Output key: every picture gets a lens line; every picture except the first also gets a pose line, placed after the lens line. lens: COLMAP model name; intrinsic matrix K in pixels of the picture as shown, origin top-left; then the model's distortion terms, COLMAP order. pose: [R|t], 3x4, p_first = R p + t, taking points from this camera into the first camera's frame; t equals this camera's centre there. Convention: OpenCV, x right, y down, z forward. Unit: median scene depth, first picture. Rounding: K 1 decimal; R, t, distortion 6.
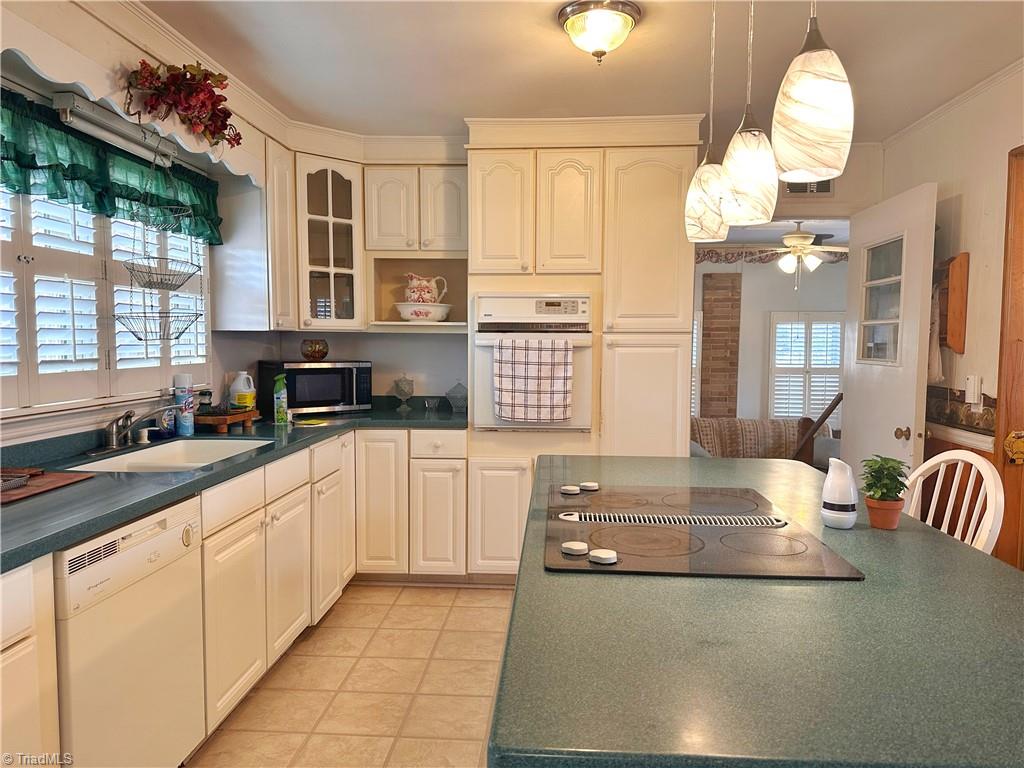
lens RADIAL K [[711.0, 0, 508.3], [0, 711.0, 404.5], [0, 0, 1]] dist [0.055947, 0.000259]
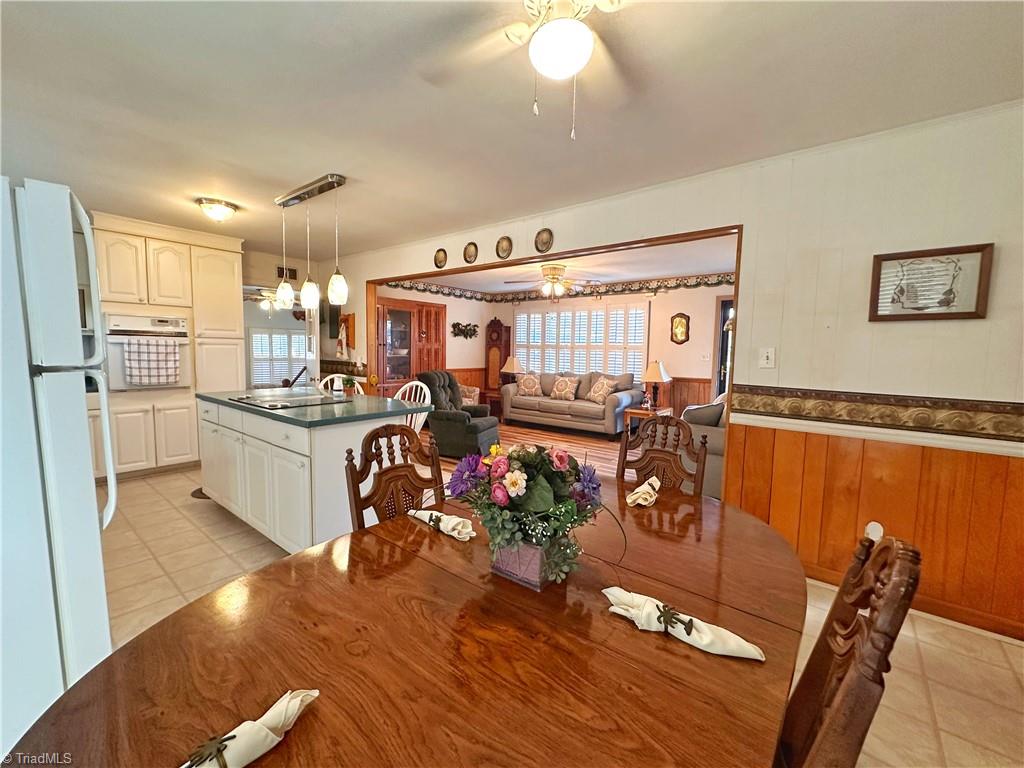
lens RADIAL K [[418.3, 0, 513.8], [0, 418.3, 383.2], [0, 0, 1]] dist [0.000195, -0.000034]
pose [[0.565044, -0.059910, 0.822883, -0.334078], [0.057661, 0.997789, 0.033050, 0.039059], [-0.823044, 0.028774, 0.567249, -0.386031]]
